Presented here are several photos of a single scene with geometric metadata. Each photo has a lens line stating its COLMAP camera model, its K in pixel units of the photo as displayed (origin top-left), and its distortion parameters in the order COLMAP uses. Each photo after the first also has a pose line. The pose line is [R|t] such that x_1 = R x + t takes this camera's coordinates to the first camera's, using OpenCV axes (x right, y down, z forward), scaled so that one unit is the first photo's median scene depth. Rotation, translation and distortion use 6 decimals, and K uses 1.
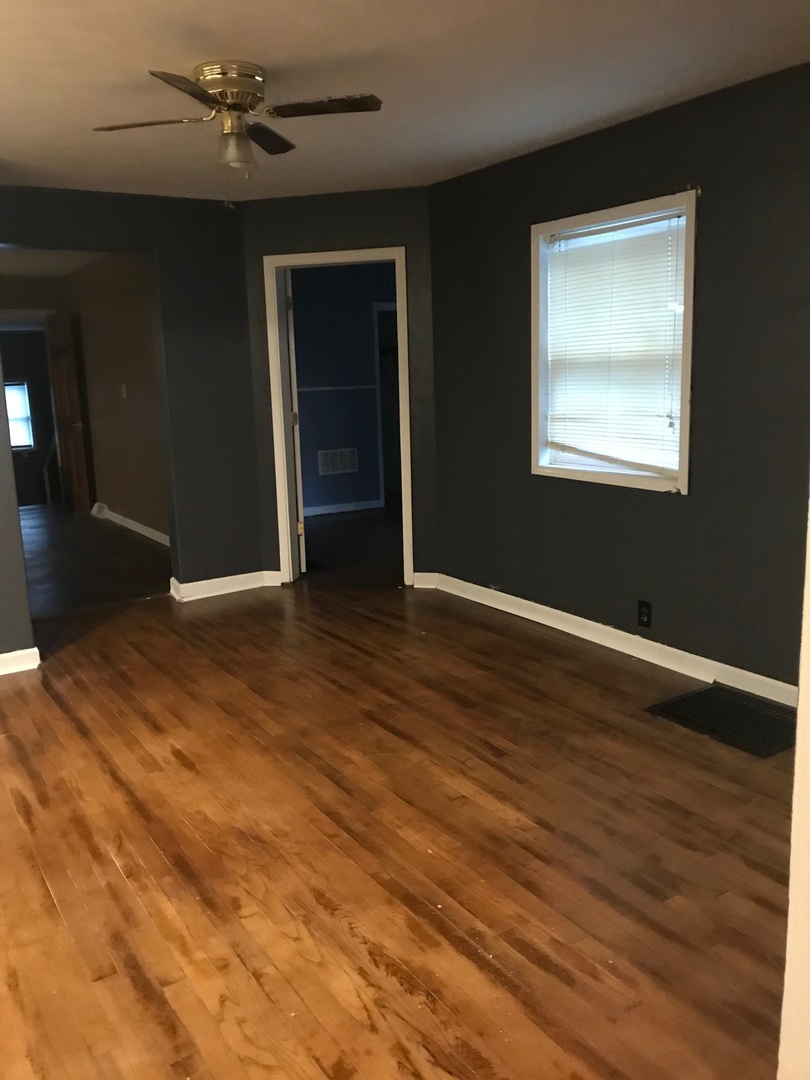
lens RADIAL K [[883.8, 0, 413.7], [0, 883.8, 540.9], [0, 0, 1]] dist [0.025030, -0.009039]
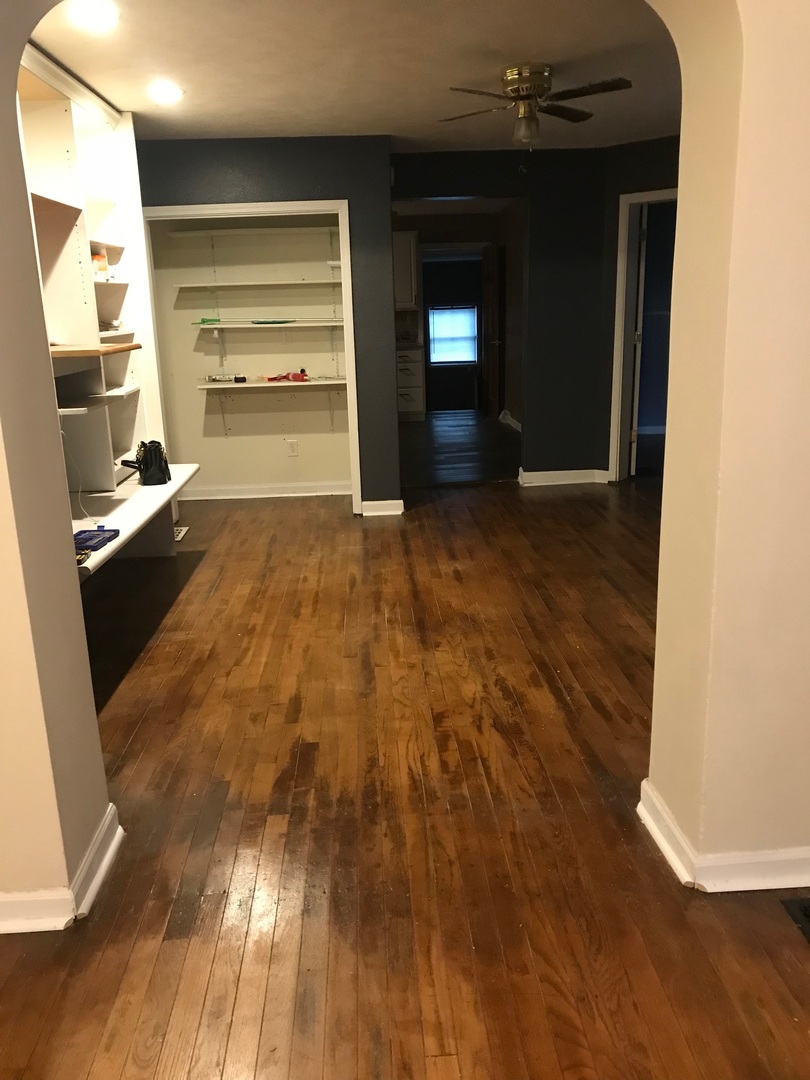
lens RADIAL K [[883.8, 0, 409.4], [0, 883.8, 538.7], [0, 0, 1]] dist [0.025030, -0.009039]
pose [[0.865369, 0.136048, -0.482314, 0.366913], [-0.098763, 0.989868, 0.102015, 0.055106], [0.491306, -0.040646, 0.870038, -0.279357]]
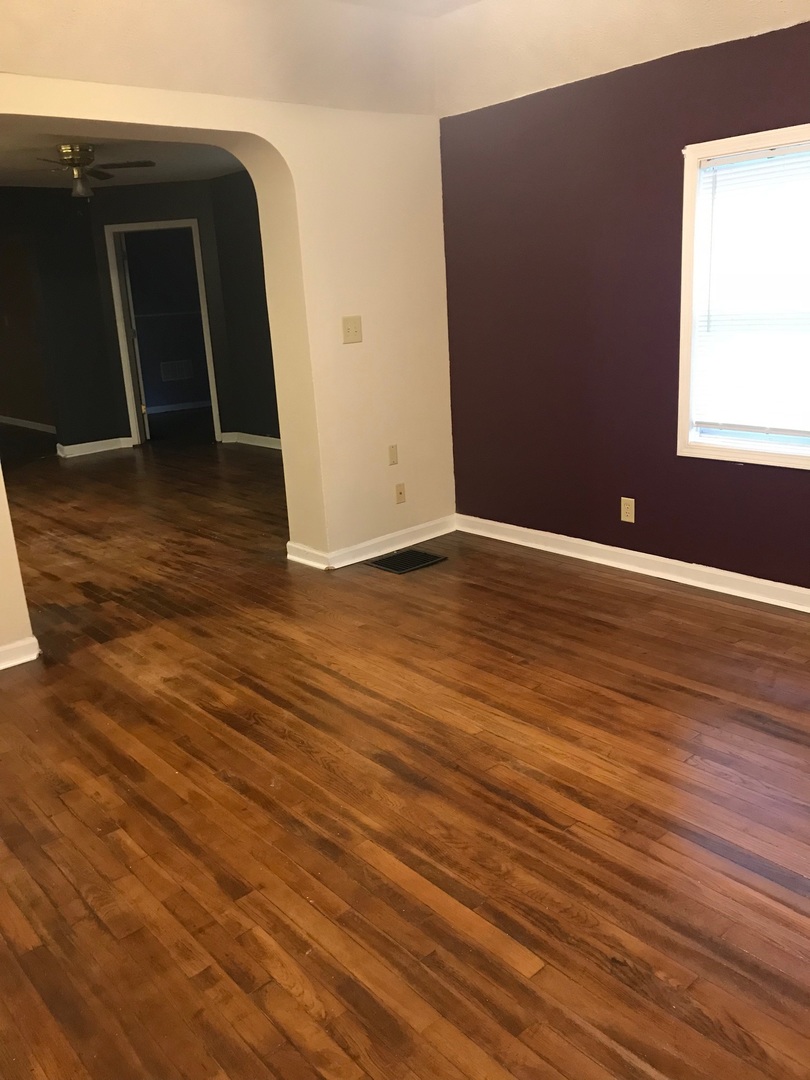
lens RADIAL K [[883.8, 0, 401.5], [0, 883.8, 531.9], [0, 0, 1]] dist [0.025030, -0.009039]
pose [[0.990988, -0.060356, 0.119582, 0.210522], [0.052410, 0.996272, 0.068516, 0.214352], [-0.123272, -0.061632, 0.990457, -1.035902]]
